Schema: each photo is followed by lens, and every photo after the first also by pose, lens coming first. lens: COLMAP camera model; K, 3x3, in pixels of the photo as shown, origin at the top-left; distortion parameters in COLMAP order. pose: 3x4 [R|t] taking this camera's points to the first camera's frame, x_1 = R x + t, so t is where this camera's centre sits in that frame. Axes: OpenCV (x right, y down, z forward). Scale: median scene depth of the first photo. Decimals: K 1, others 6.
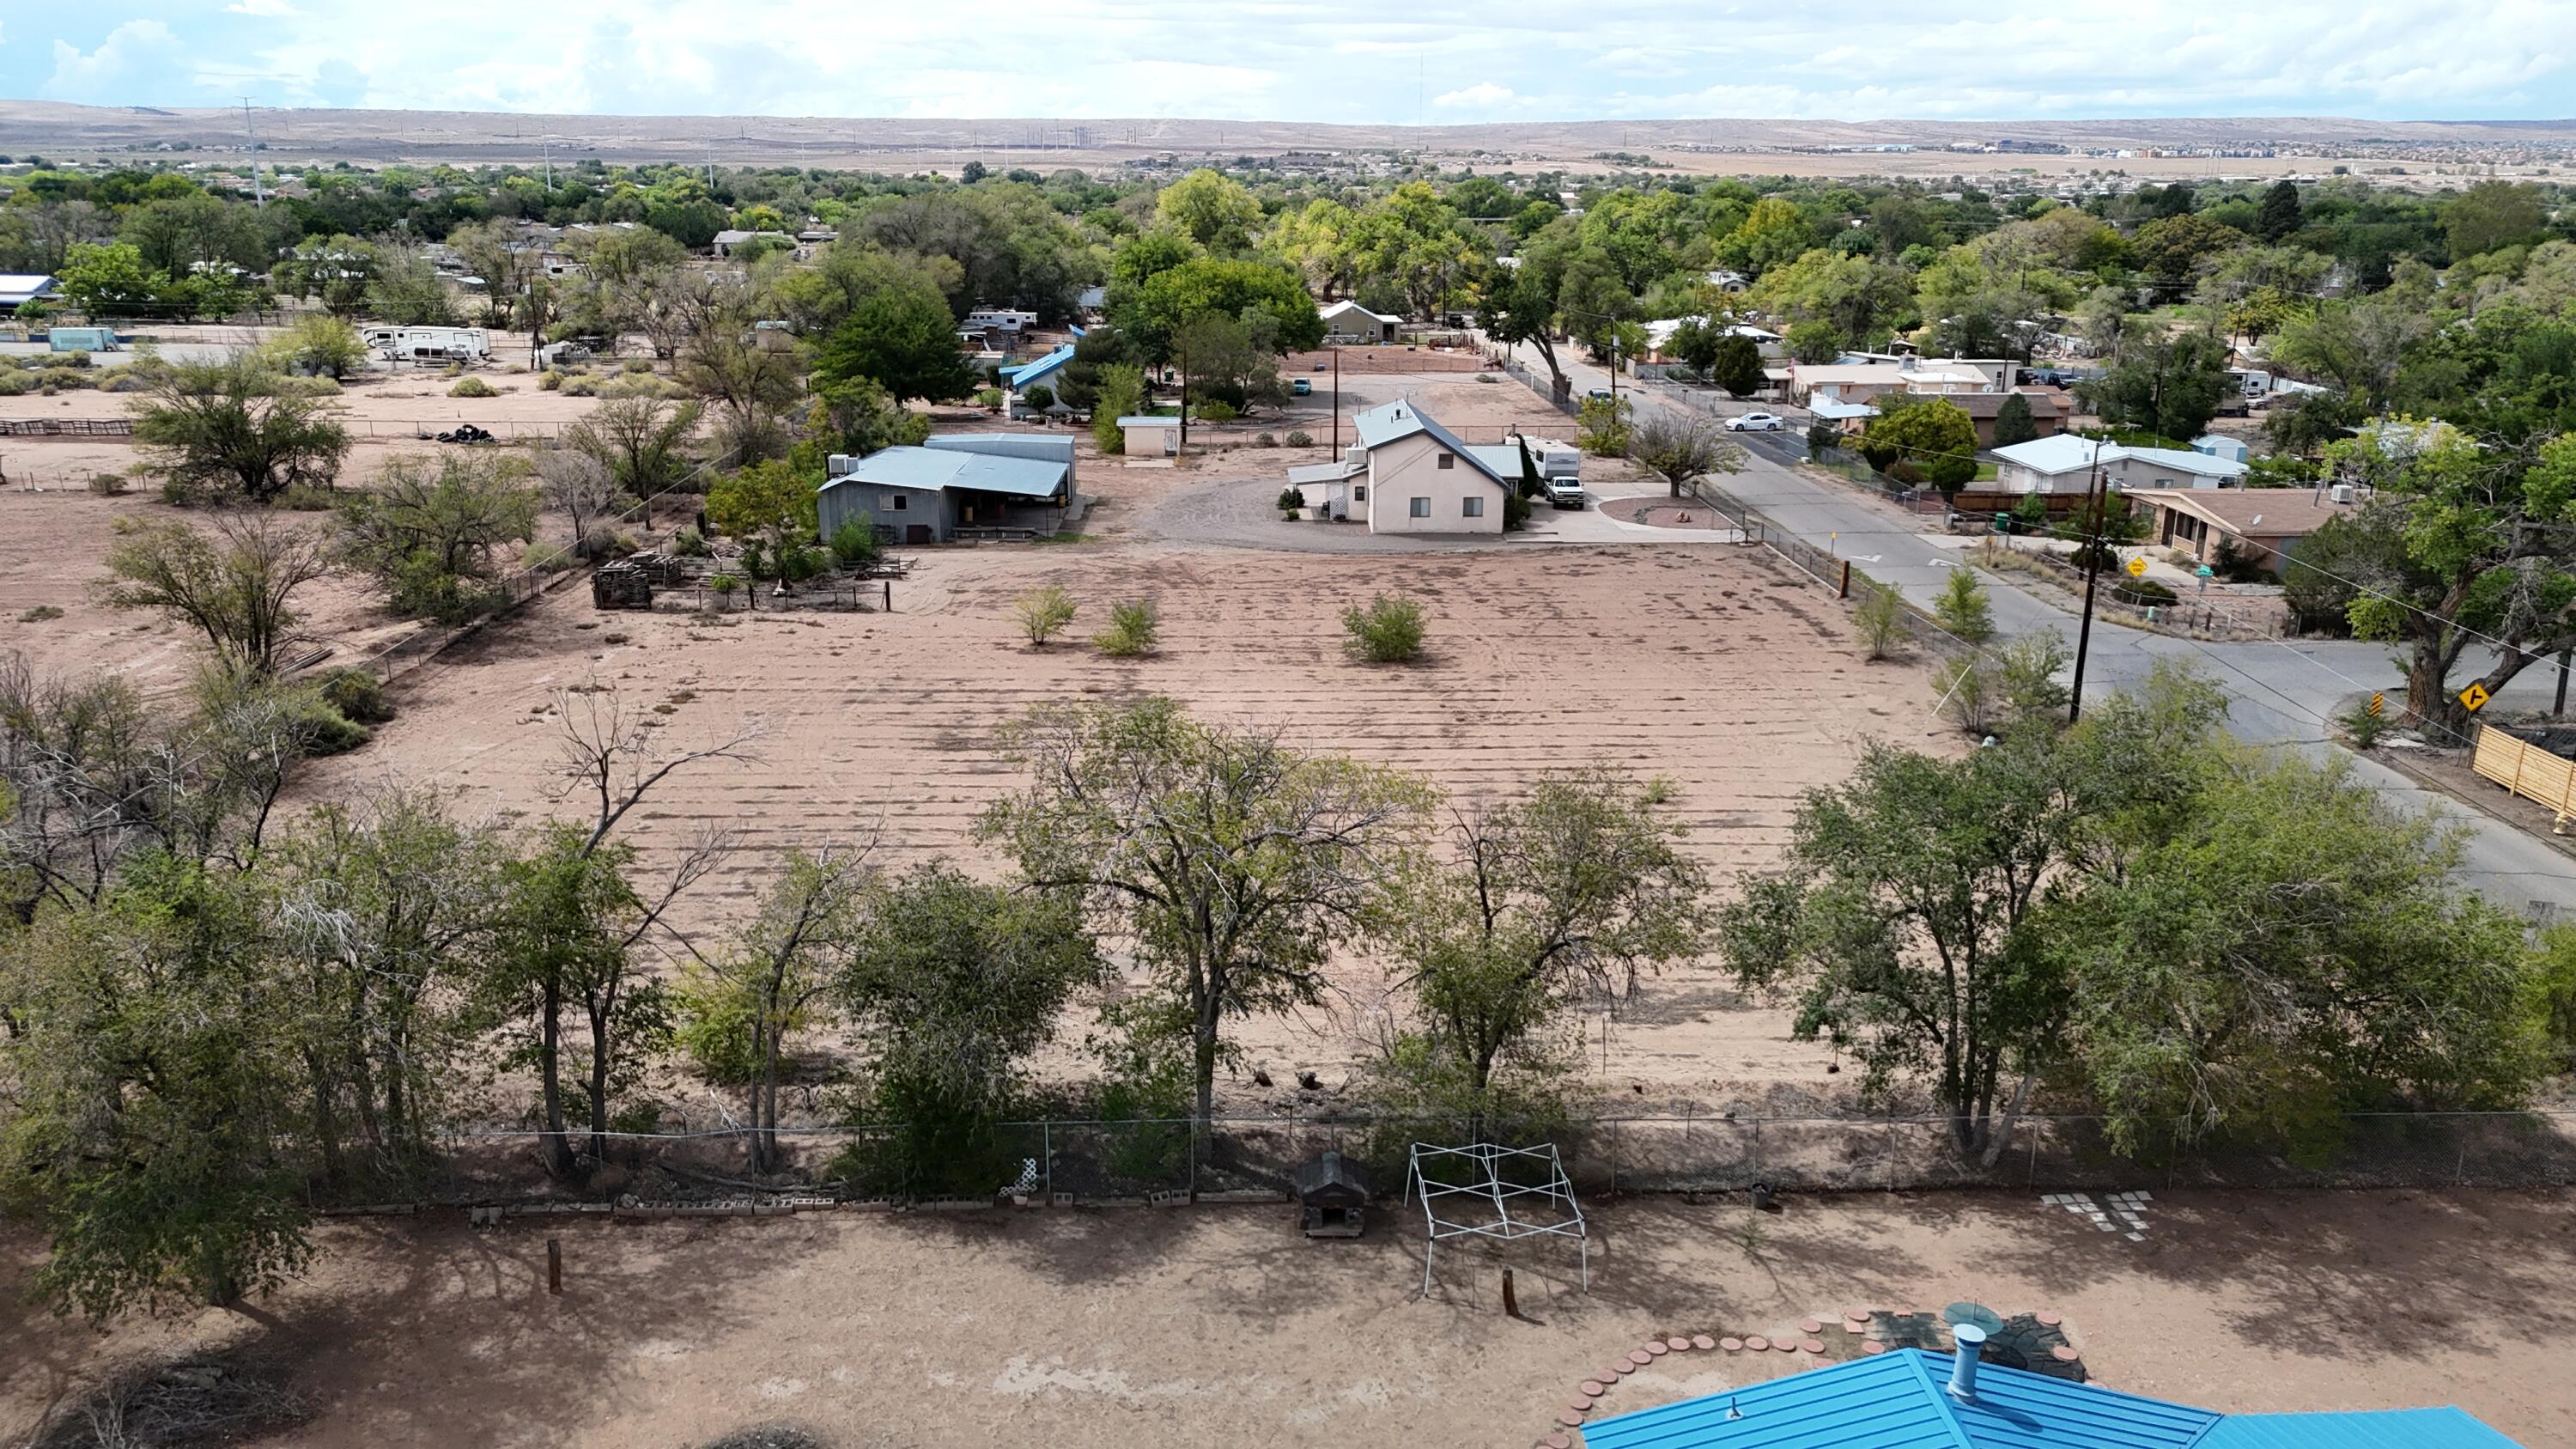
lens RADIAL K [[1888.4, 0, 1291.3], [0, 1888.4, 719.4], [0, 0, 1]] dist [0.082117, -0.084024]
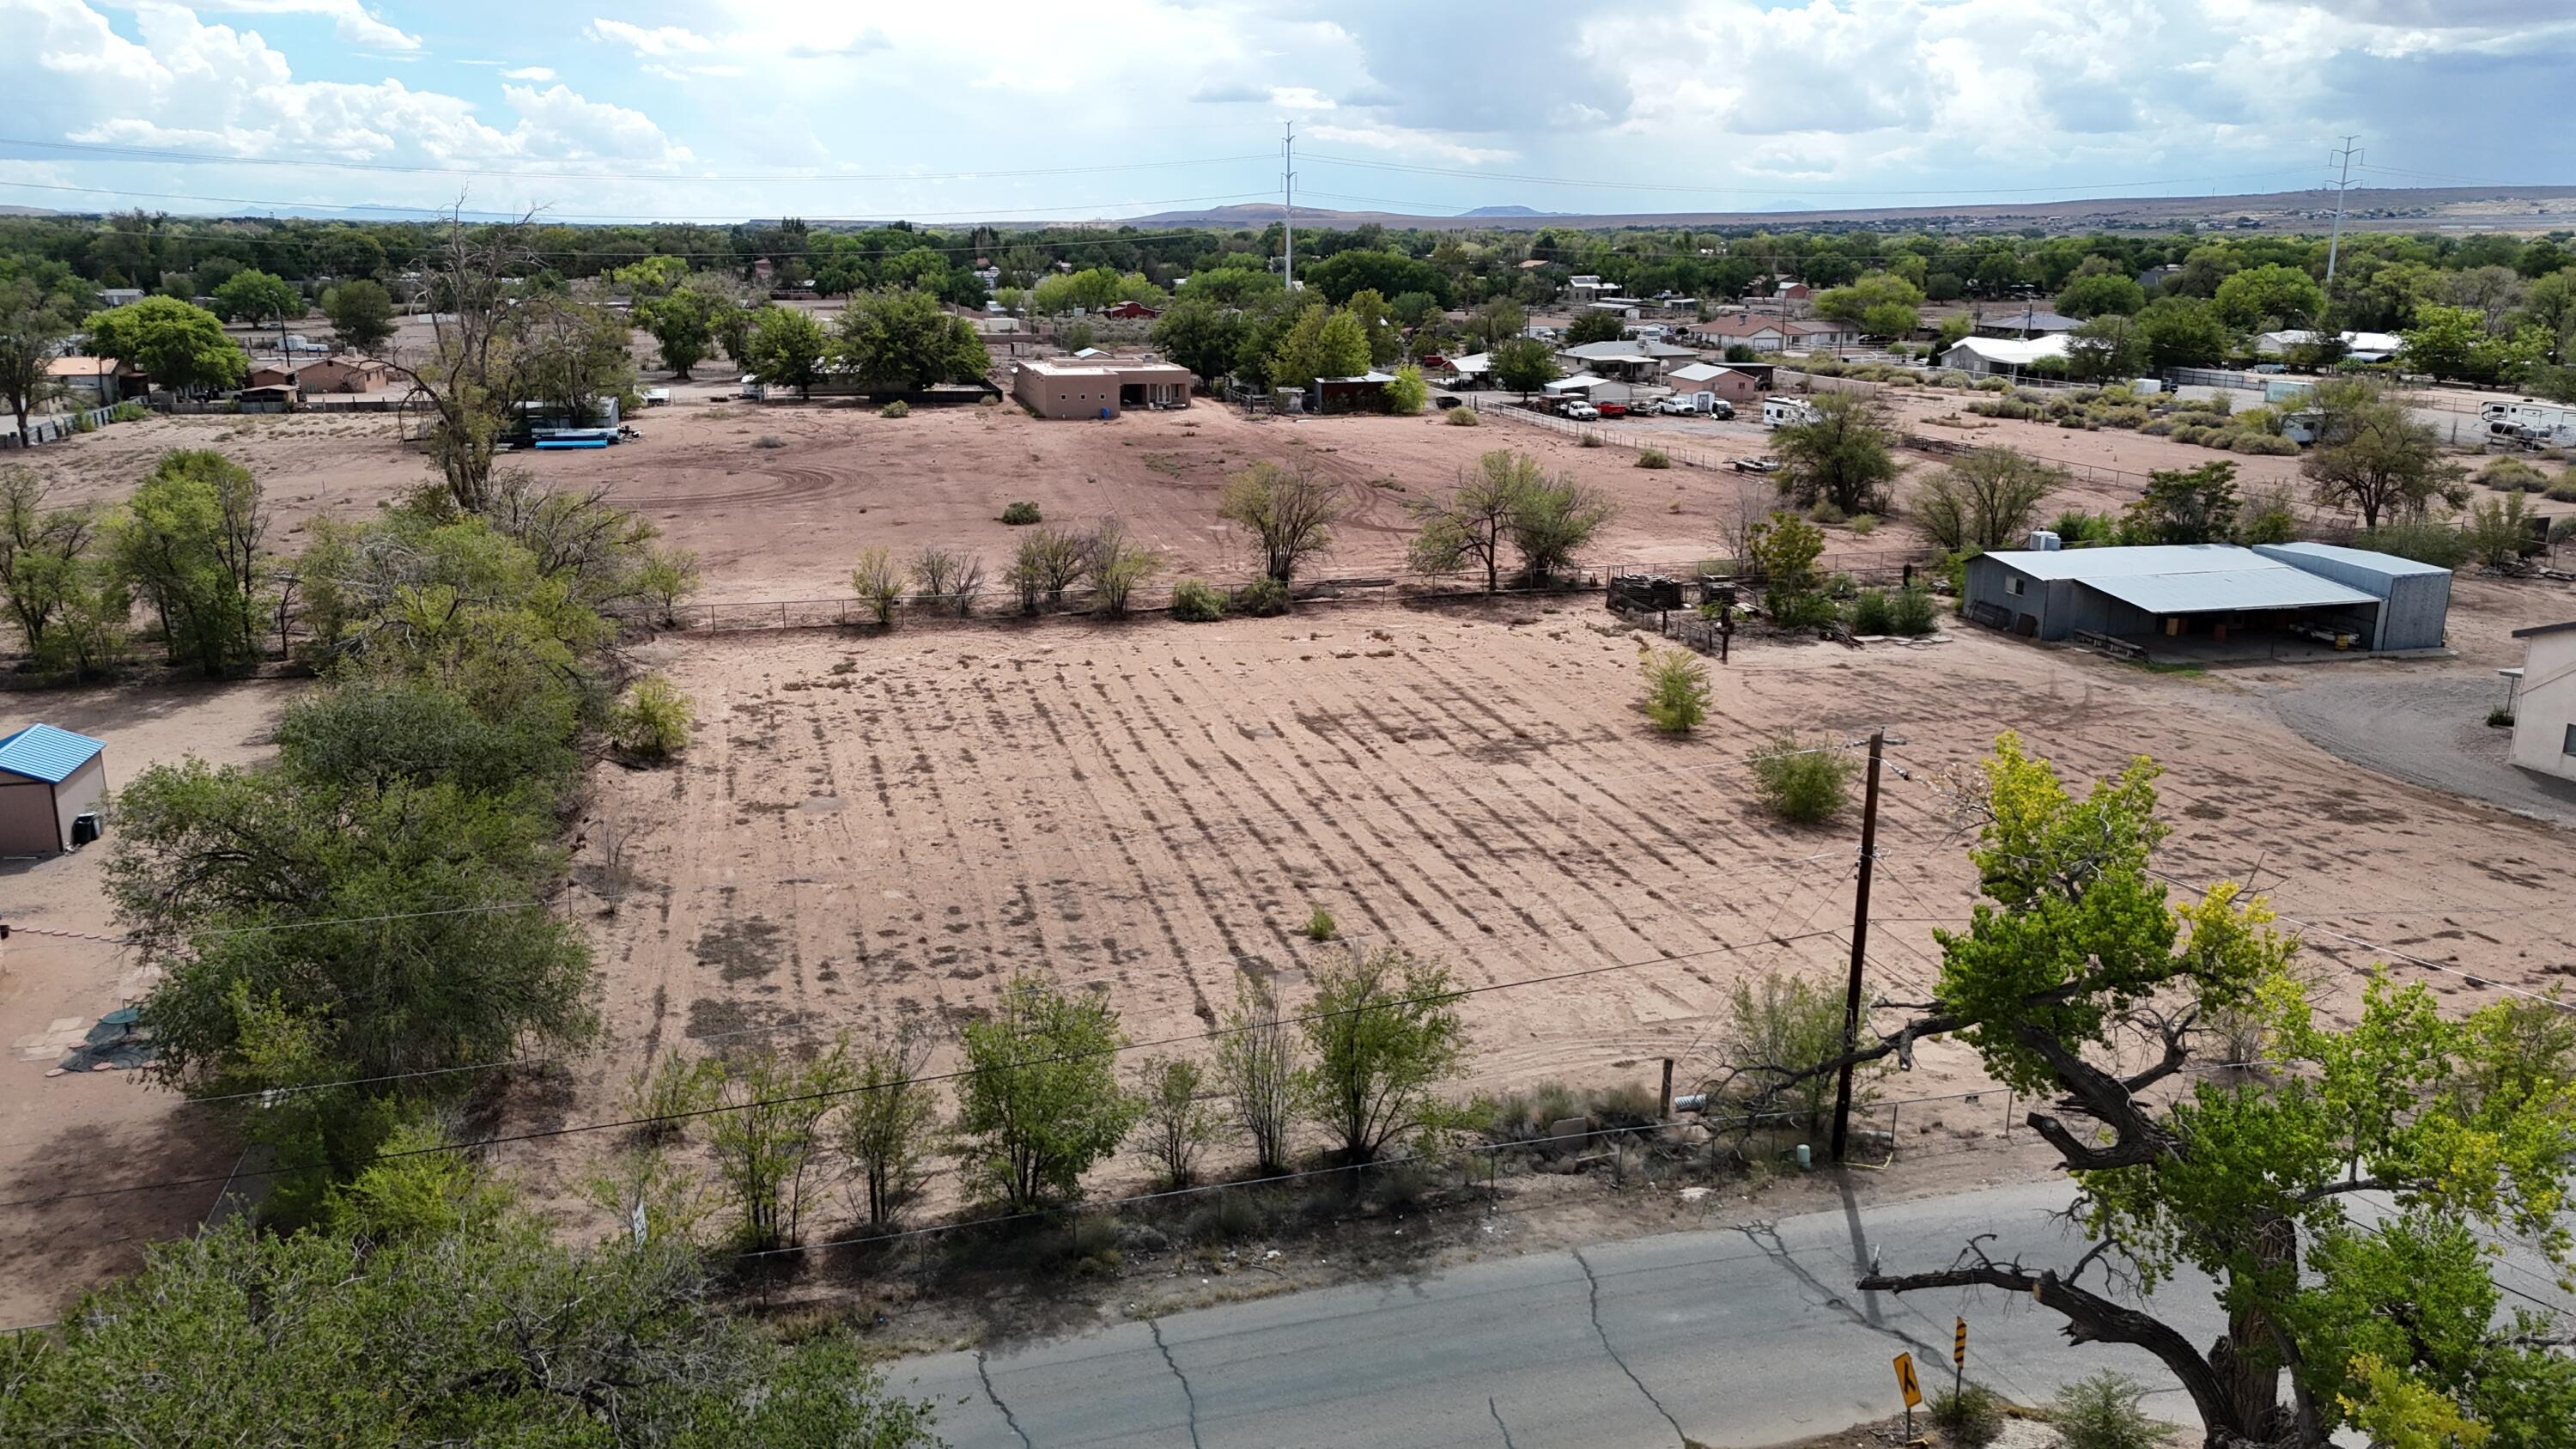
lens RADIAL K [[1888.4, 0, 1295.7], [0, 1888.4, 727.5], [0, 0, 1]] dist [0.082117, -0.084024]
pose [[0.228478, 0.240948, -0.943261, 0.670575], [-0.269829, 0.946604, 0.176444, -0.134695], [0.935409, 0.214206, 0.281293, 0.496975]]
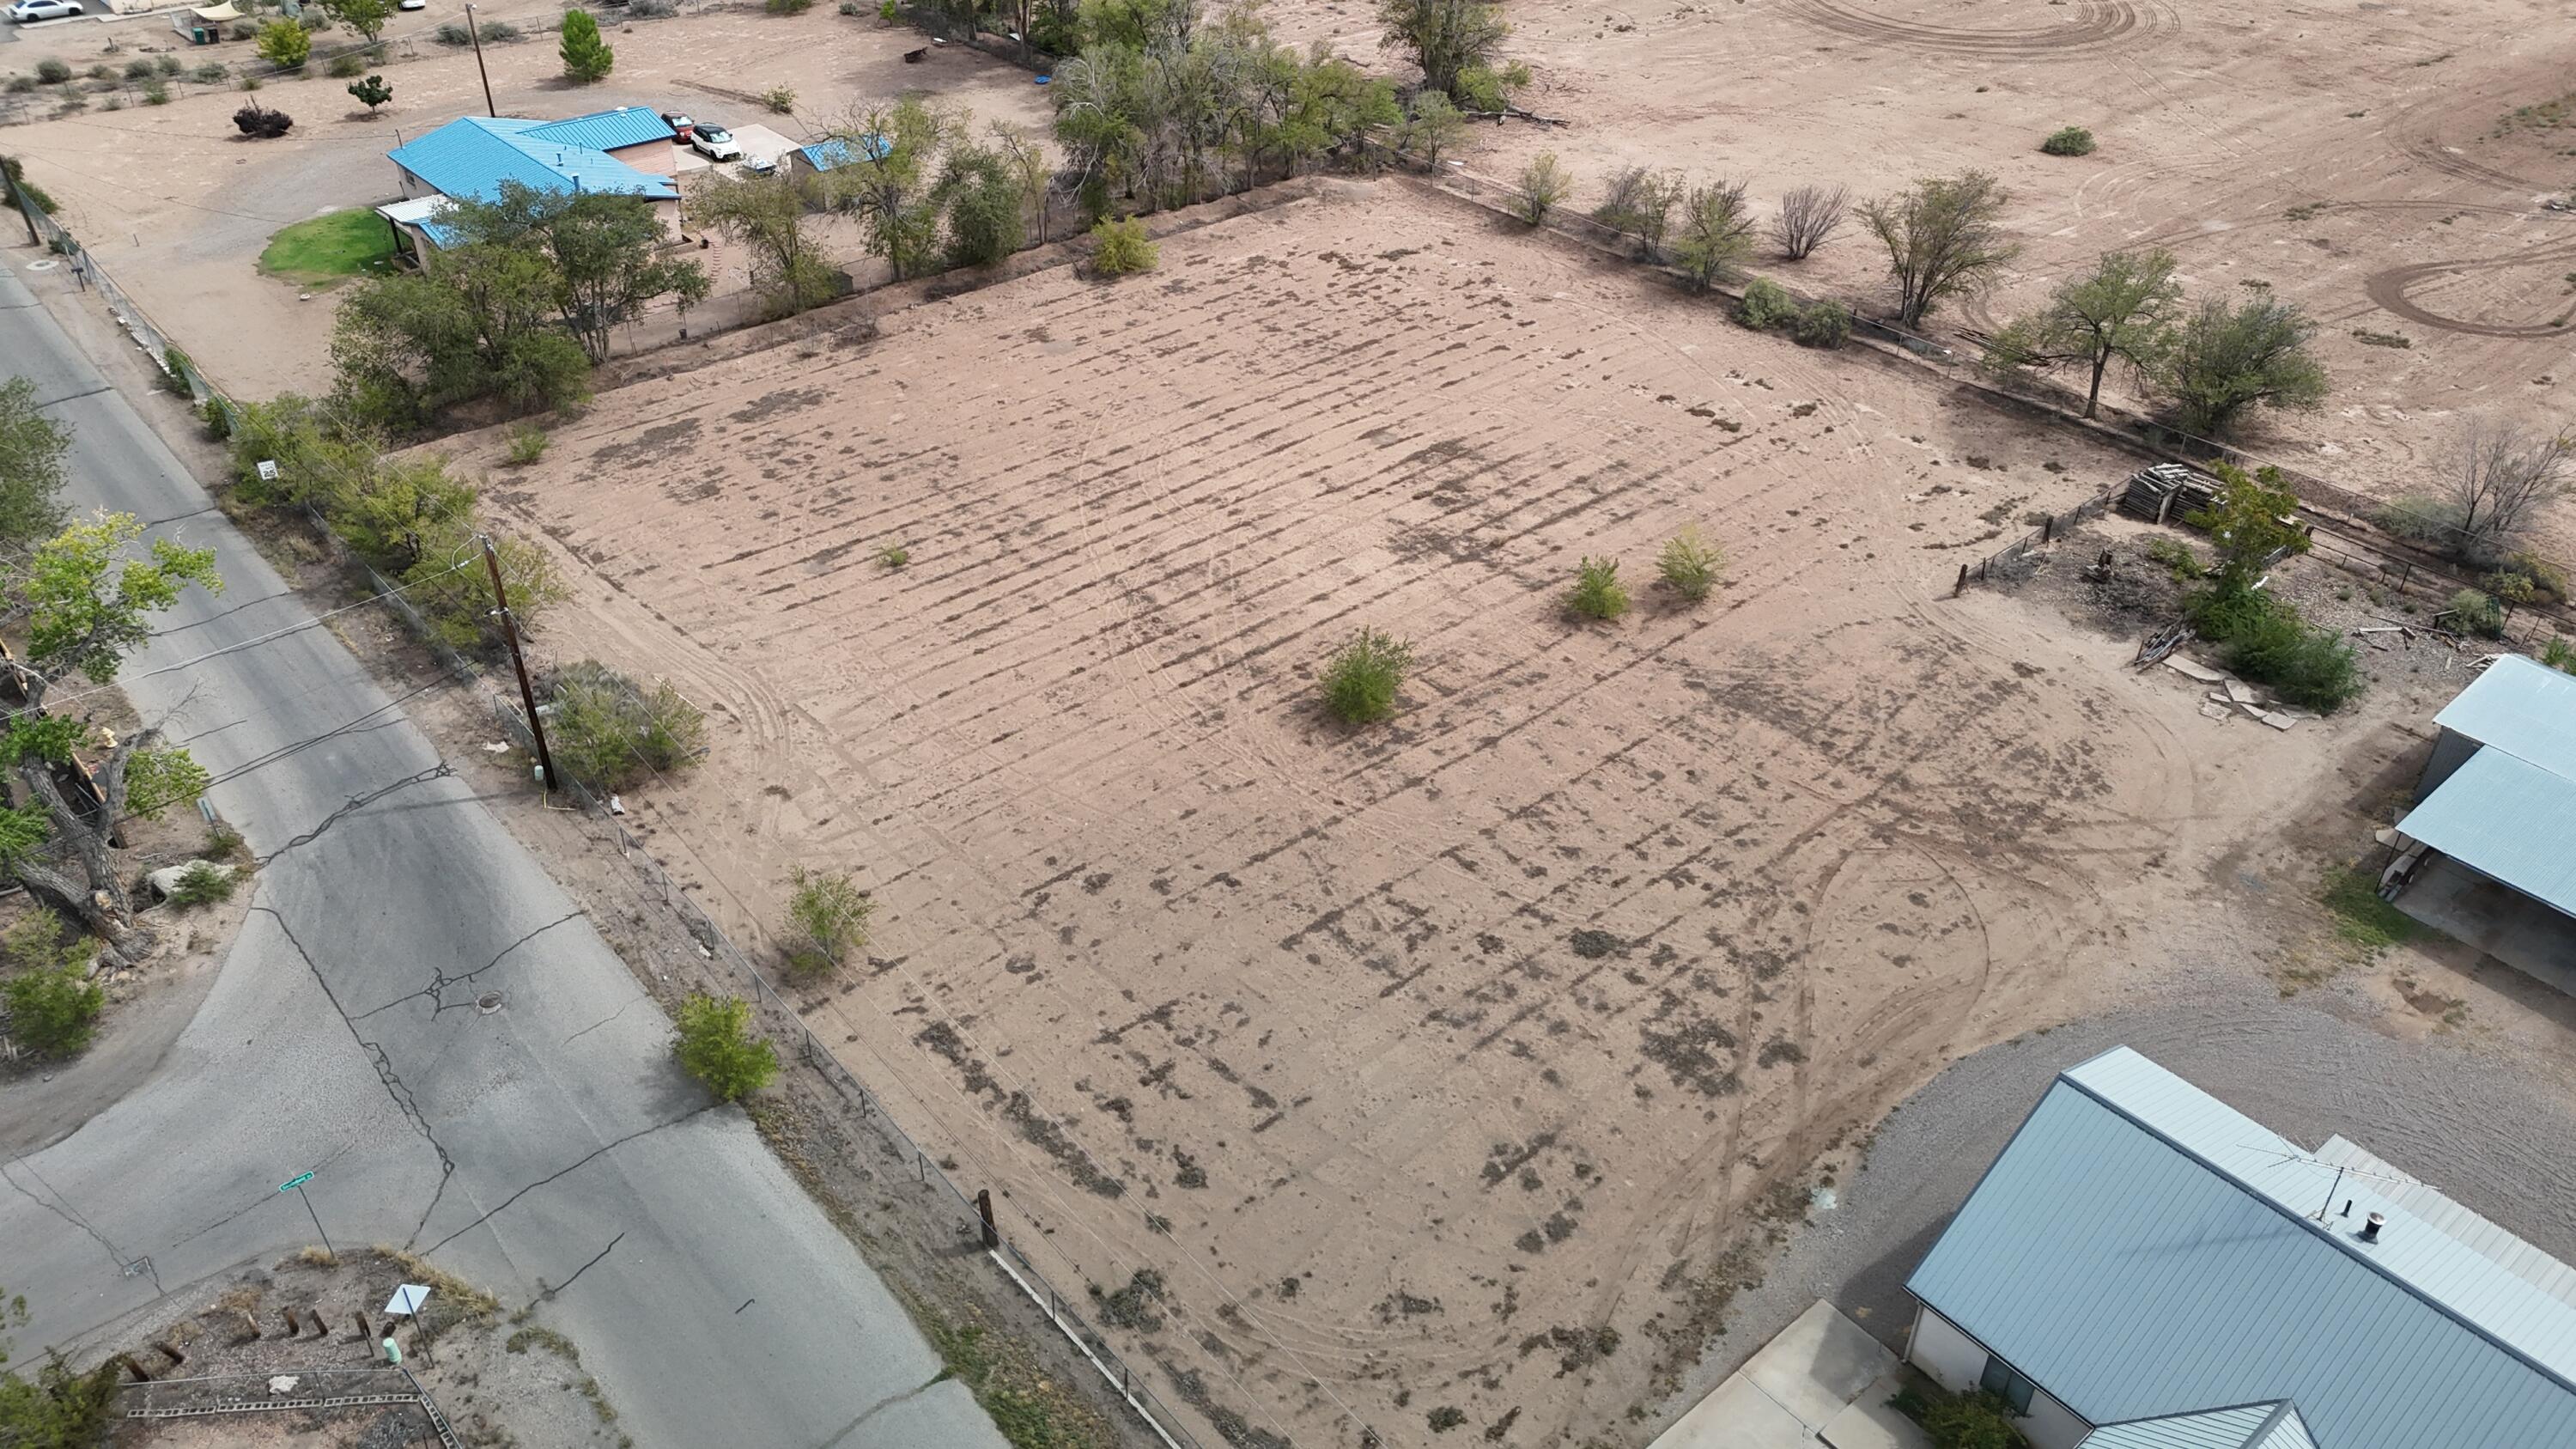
lens RADIAL K [[1888.4, 0, 1286.7], [0, 1888.4, 741.0], [0, 0, 1]] dist [0.082117, -0.084024]
pose [[-0.780850, 0.346000, -0.520151, 0.451214], [-0.187468, 0.664466, 0.723423, -0.540565], [0.595927, 0.662397, -0.453984, 1.203710]]
